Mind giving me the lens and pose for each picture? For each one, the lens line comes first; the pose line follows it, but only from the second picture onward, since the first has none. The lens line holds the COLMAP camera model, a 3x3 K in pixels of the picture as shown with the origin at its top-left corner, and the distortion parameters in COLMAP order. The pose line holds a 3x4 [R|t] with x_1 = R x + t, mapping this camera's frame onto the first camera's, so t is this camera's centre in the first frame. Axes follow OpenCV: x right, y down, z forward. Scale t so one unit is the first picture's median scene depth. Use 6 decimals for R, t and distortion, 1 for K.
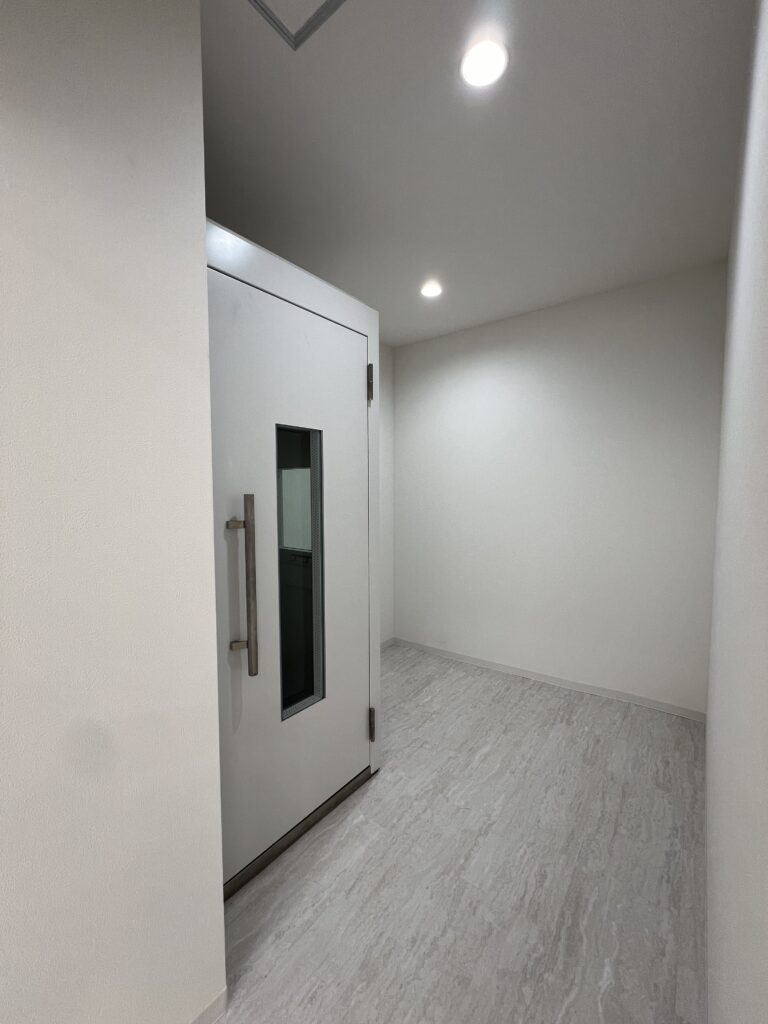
lens RADIAL K [[408.6, 0, 378.2], [0, 408.6, 511.5], [0, 0, 1]] dist [-0.001327, 0.000281]
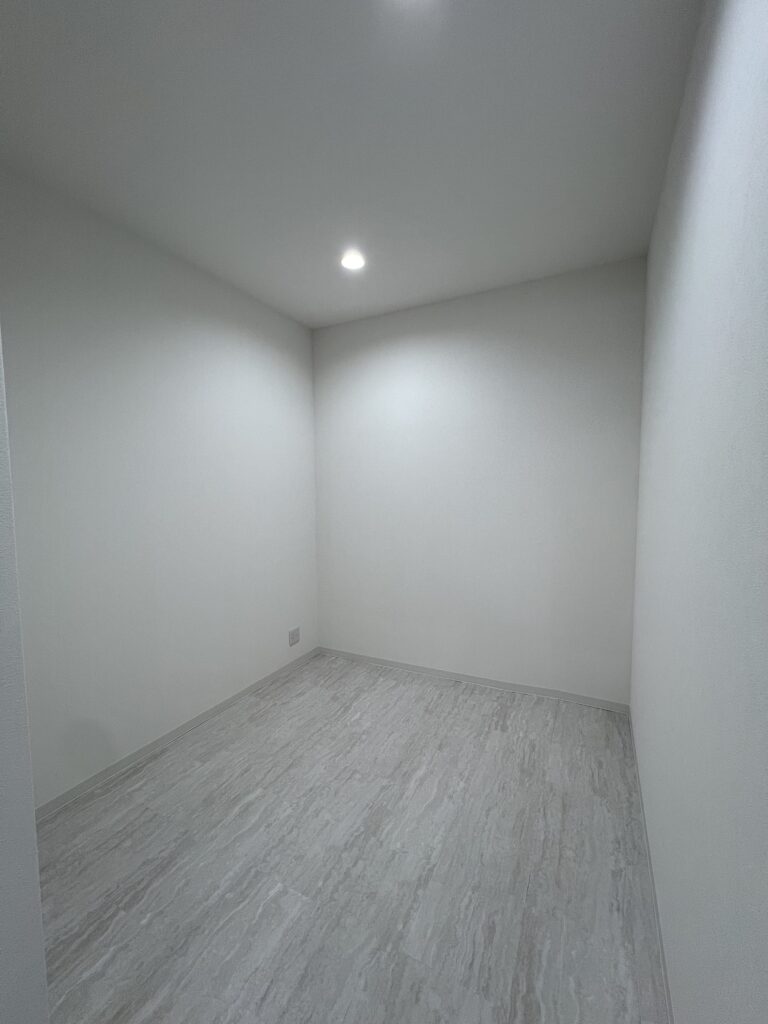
lens RADIAL K [[408.6, 0, 378.9], [0, 408.6, 508.3], [0, 0, 1]] dist [-0.001327, 0.000281]
pose [[0.983086, -0.015477, 0.182491, 0.019677], [0.014831, 0.999878, 0.004906, -0.012273], [-0.182545, -0.002117, 0.983195, 0.166436]]
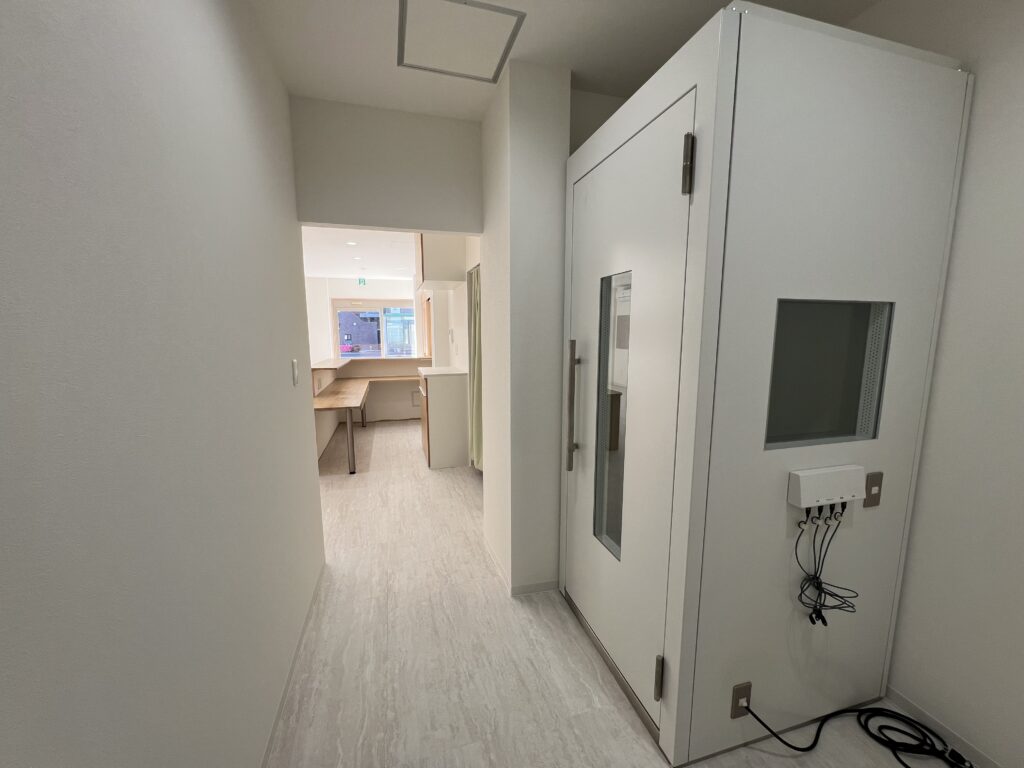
lens RADIAL K [[408.6, 0, 515.9], [0, 408.6, 389.5], [0, 0, 1]] dist [-0.001327, 0.000281]
pose [[-0.565984, 0.124623, -0.814943, 0.747417], [-0.041726, 0.982911, 0.179288, -0.093874], [0.823360, 0.135478, -0.551112, 1.321058]]
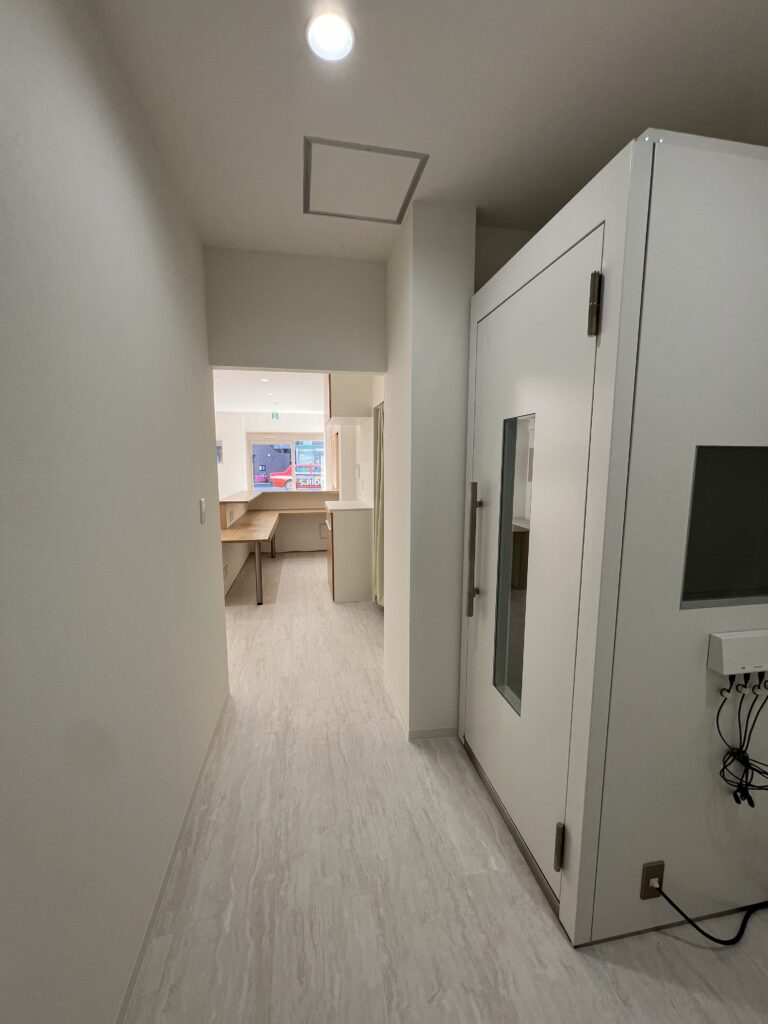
lens RADIAL K [[408.6, 0, 383.4], [0, 408.6, 514.7], [0, 0, 1]] dist [-0.001327, 0.000281]
pose [[-0.647716, 0.105366, -0.754561, 0.717437], [-0.039400, 0.984433, 0.171286, -0.124197], [0.760862, 0.140674, -0.633482, 1.331195]]
